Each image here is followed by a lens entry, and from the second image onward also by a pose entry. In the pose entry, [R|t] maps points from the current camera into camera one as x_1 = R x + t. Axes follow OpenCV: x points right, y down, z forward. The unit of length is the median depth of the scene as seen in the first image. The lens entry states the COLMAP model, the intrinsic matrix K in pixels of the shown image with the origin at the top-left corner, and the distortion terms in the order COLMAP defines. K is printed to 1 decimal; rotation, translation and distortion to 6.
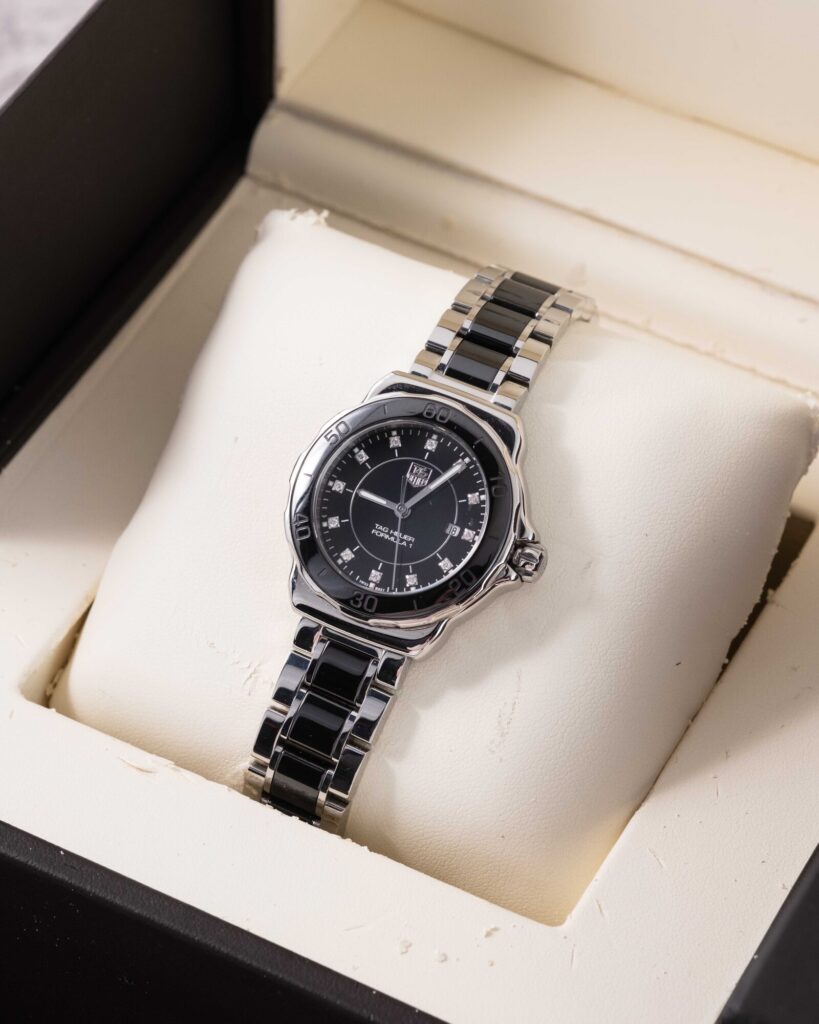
lens RADIAL K [[3757.0, 0, 409.5], [0, 3757.0, 512.0], [0, 0, 1]] dist [0.201217, -0.004069]
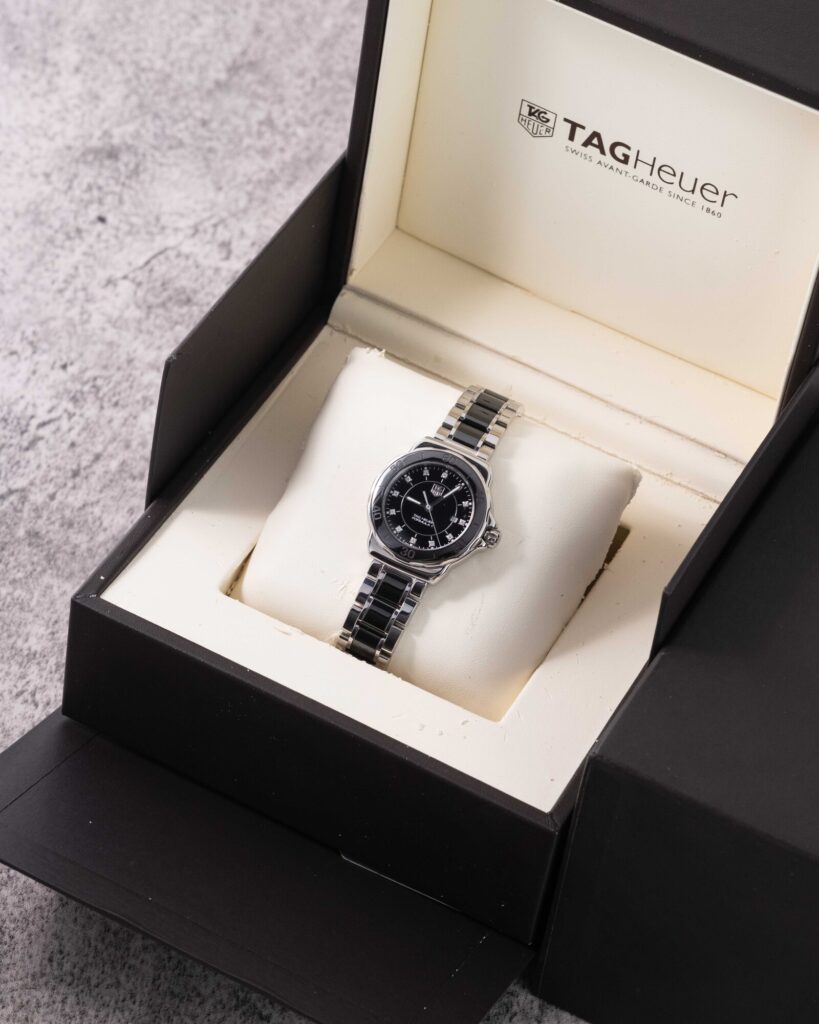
lens RADIAL K [[3757.0, 0, 409.5], [0, 3757.0, 512.0], [0, 0, 1]] dist [0.201217, -0.004069]
pose [[0.993397, 0.063291, 0.095694, -0.197592], [-0.061423, 0.997862, -0.022344, 0.045735], [-0.096904, 0.016318, 0.995160, -0.939180]]
